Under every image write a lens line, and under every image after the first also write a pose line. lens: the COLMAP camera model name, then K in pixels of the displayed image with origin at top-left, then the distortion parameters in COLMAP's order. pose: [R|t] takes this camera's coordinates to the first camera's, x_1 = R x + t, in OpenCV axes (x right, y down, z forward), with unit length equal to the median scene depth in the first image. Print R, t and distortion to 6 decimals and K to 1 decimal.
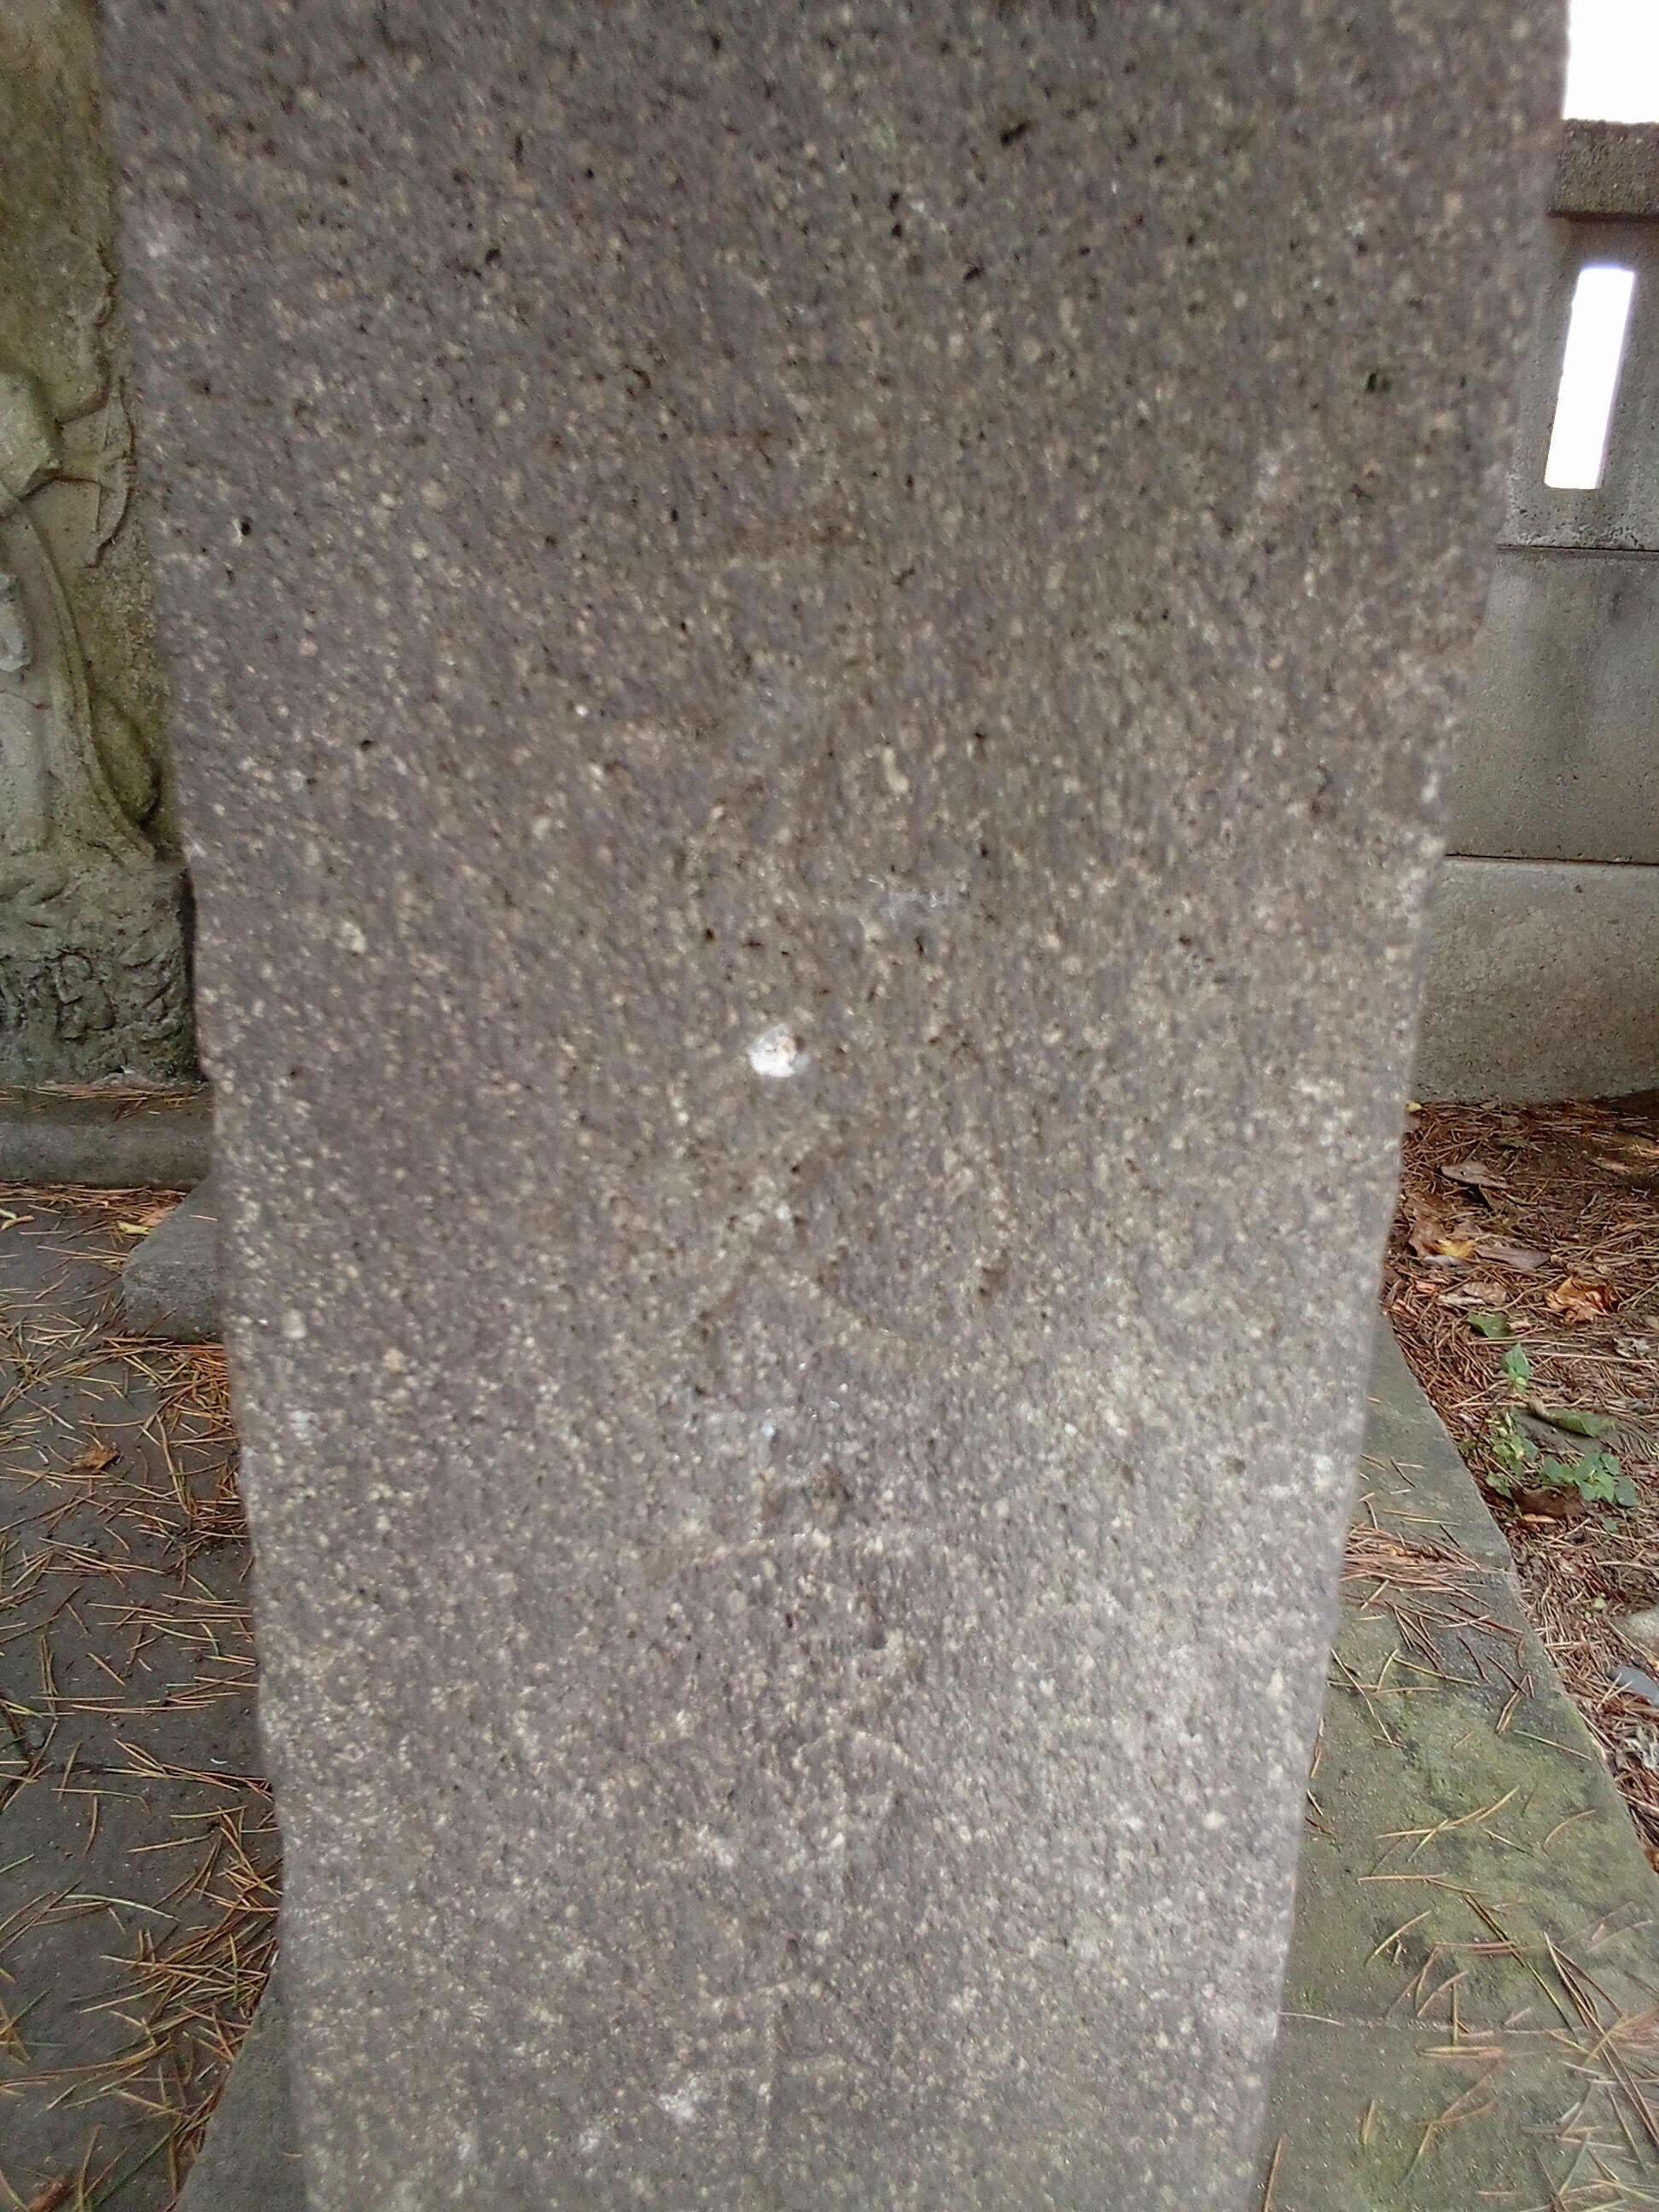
lens RADIAL K [[1791.0, 0, 830.6], [0, 1791.0, 1107.5], [0, 0, 1]] dist [0.066973, -0.095816]
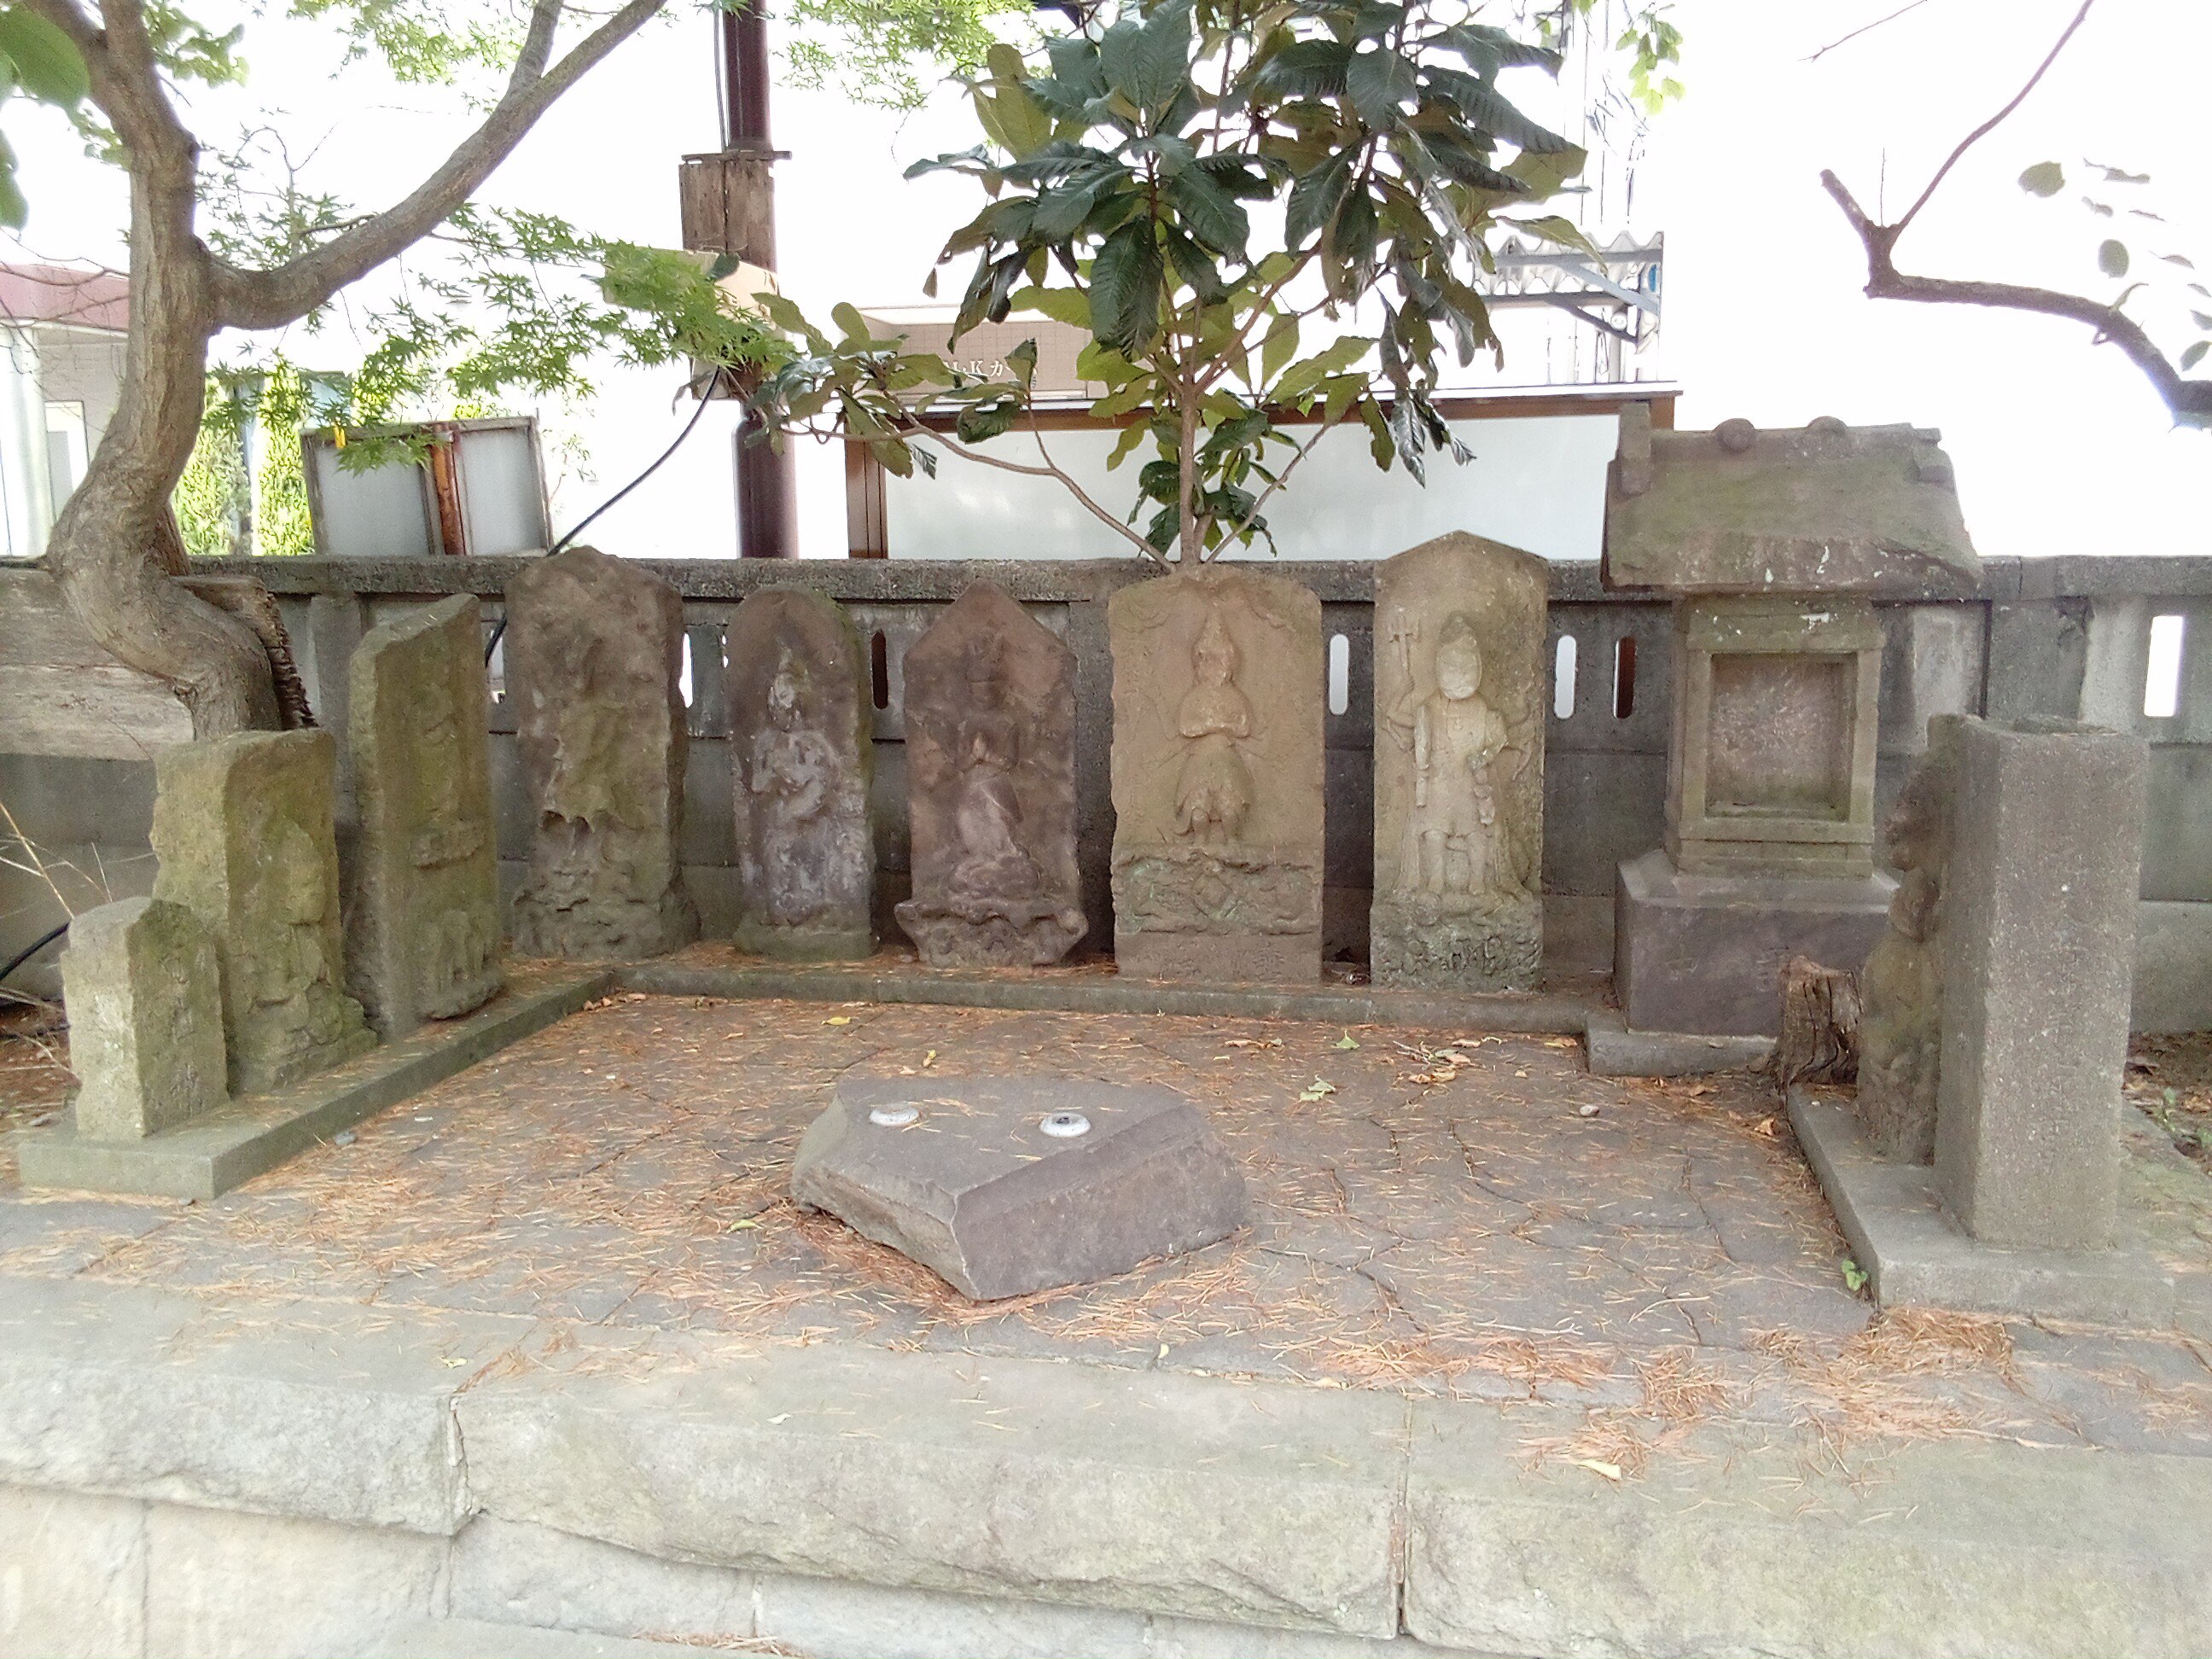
lens RADIAL K [[1791.0, 0, 1125.4], [0, 1791.0, 827.7], [0, 0, 1]] dist [0.066973, -0.095816]
pose [[0.988314, -0.014758, -0.151716, -0.545054], [-0.016061, 0.979679, -0.199928, 0.258157], [0.151583, 0.200029, 0.967993, -1.415975]]
